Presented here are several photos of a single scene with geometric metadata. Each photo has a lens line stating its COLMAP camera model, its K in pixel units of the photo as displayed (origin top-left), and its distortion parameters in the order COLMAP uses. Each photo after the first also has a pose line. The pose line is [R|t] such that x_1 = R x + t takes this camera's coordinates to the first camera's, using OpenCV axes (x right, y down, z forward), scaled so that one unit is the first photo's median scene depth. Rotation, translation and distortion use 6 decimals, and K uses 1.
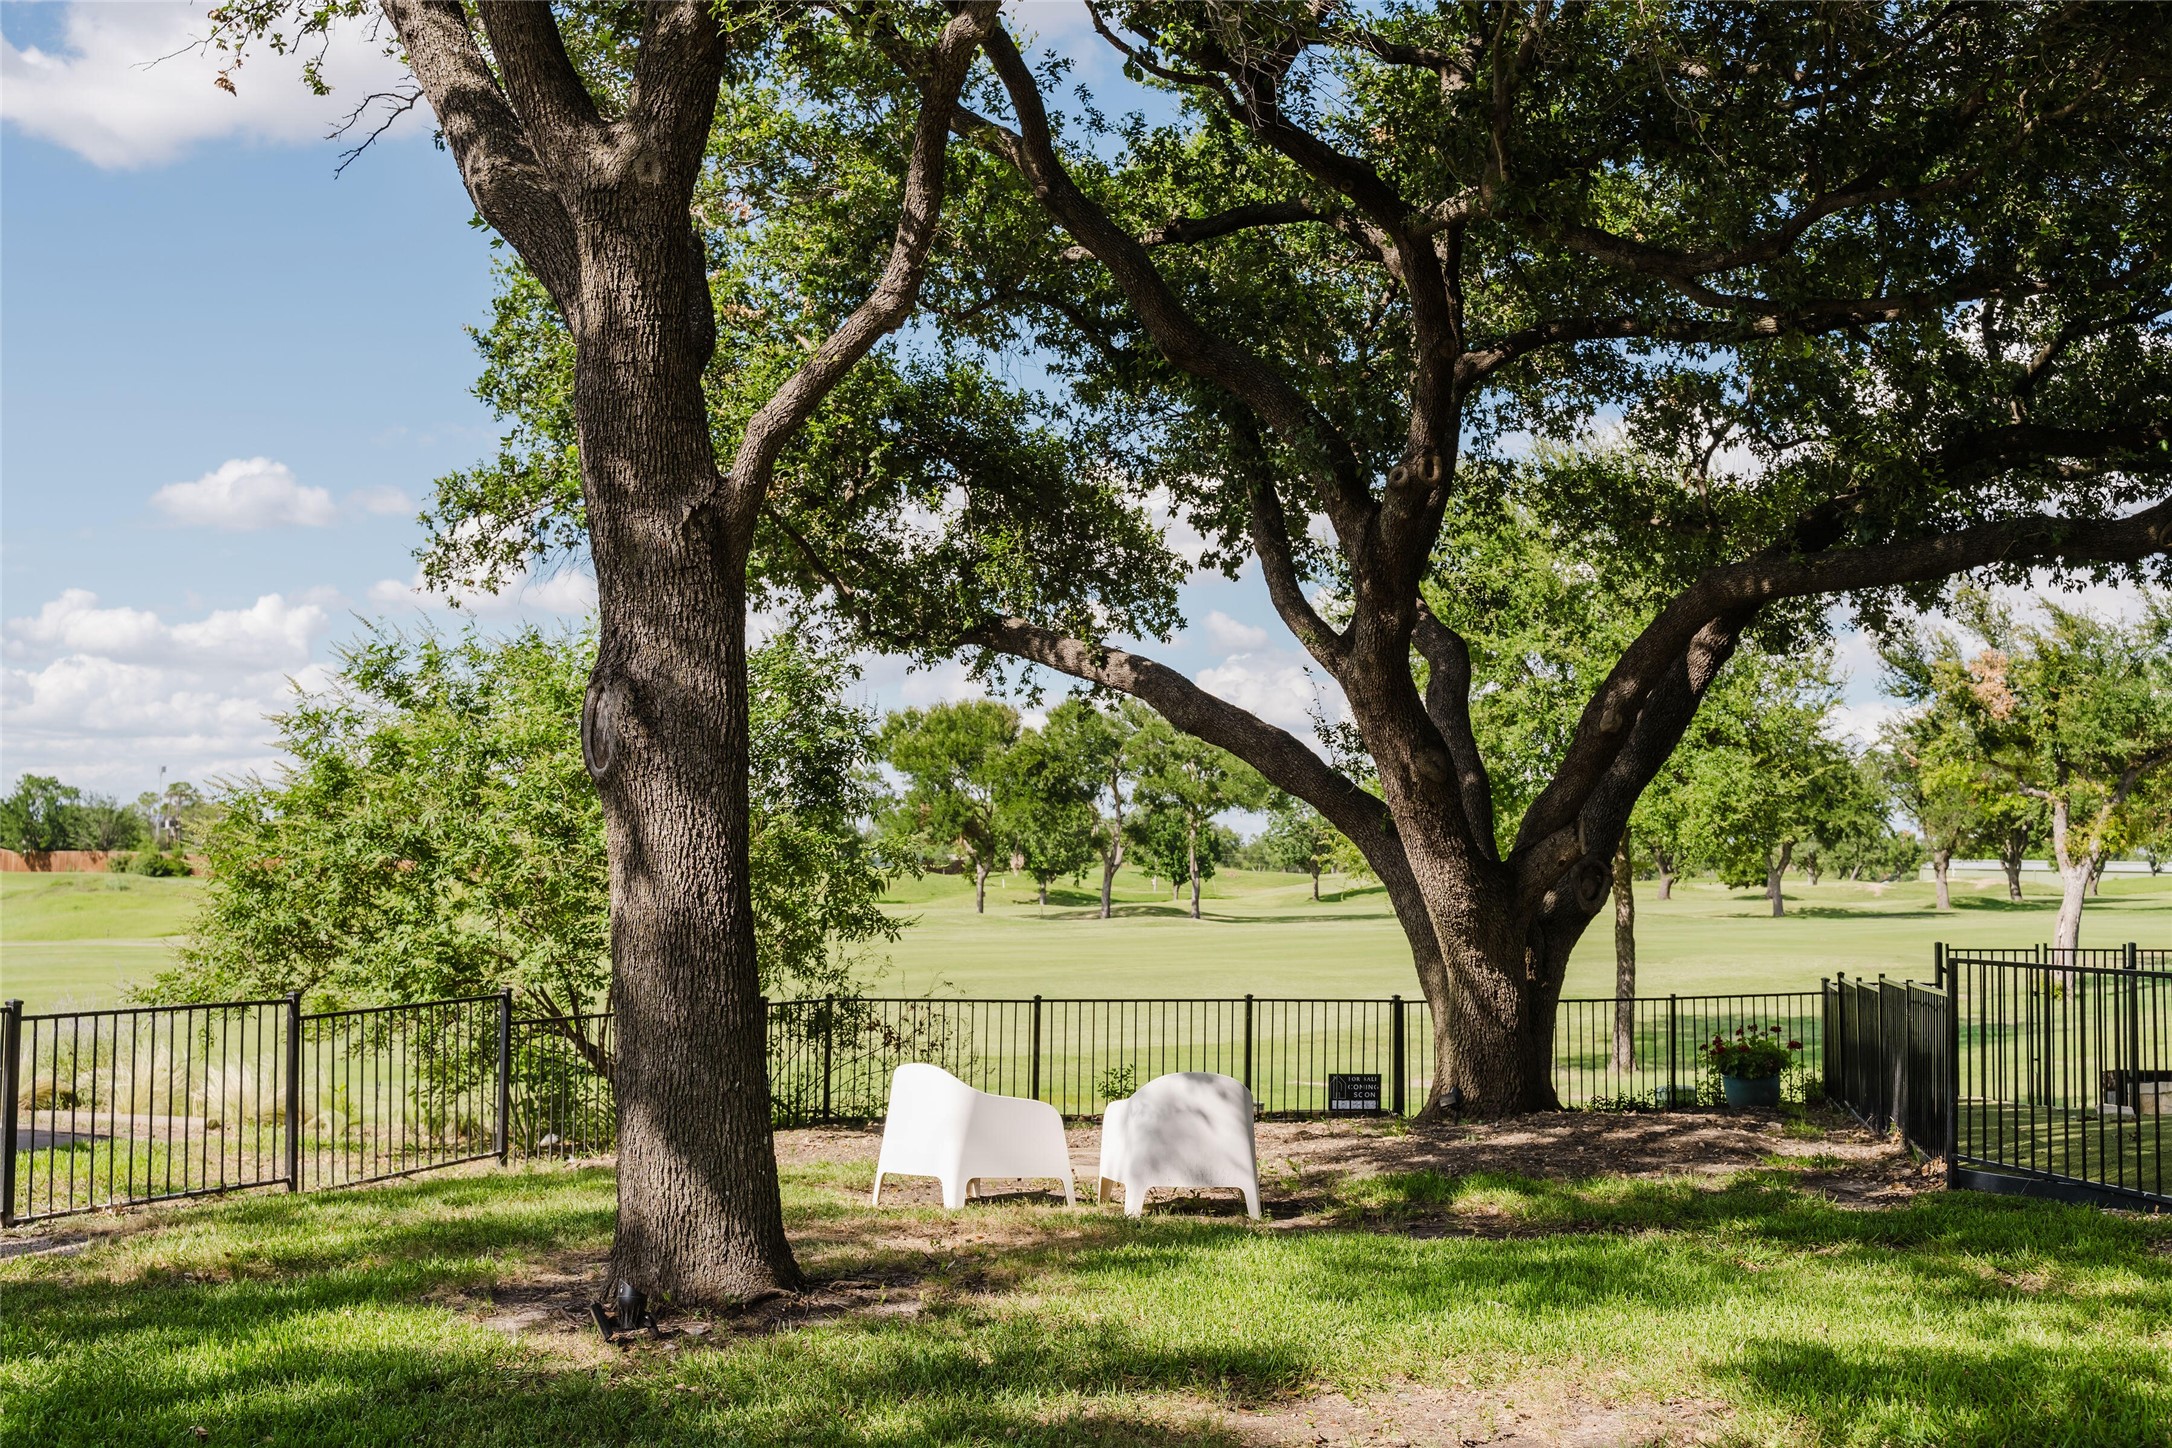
lens RADIAL K [[2288.5, 0, 1082.8], [0, 2288.5, 762.6], [0, 0, 1]] dist [-0.014903, -0.012331]
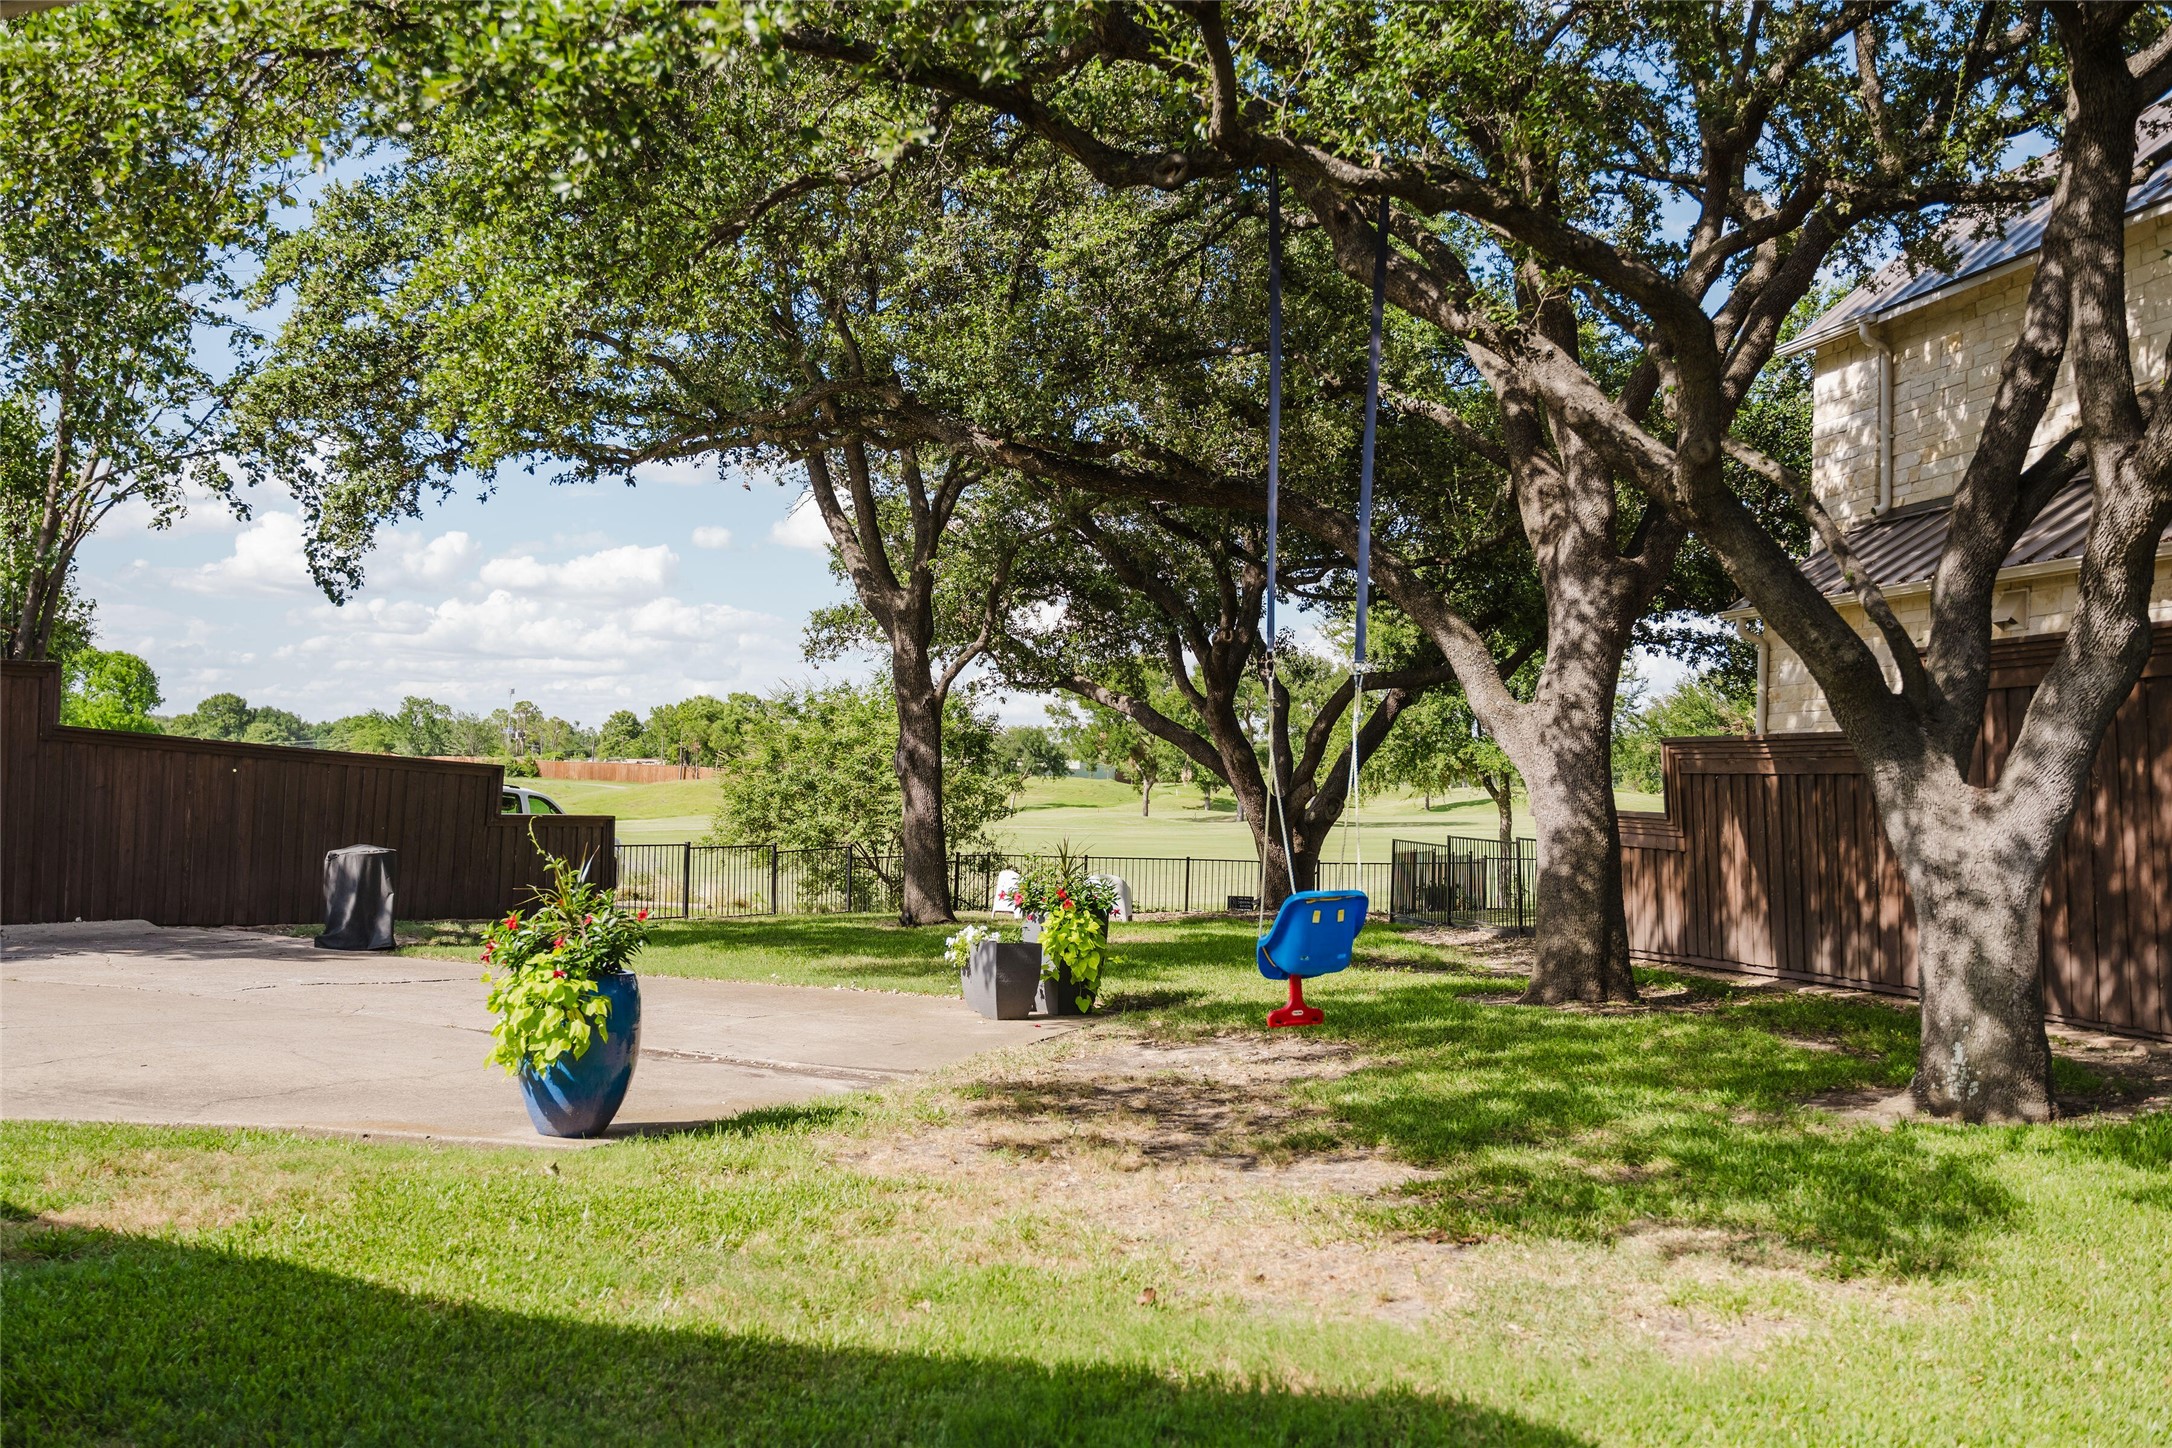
lens RADIAL K [[1827.4, 0, 1086.0], [0, 1827.4, 724.0], [0, 0, 1]] dist [0.001978, -0.004083]
pose [[0.996418, 0.011693, -0.083753, 0.148671], [-0.010399, 0.999820, 0.015874, -0.058013], [0.083923, -0.014946, 0.996360, -0.849706]]
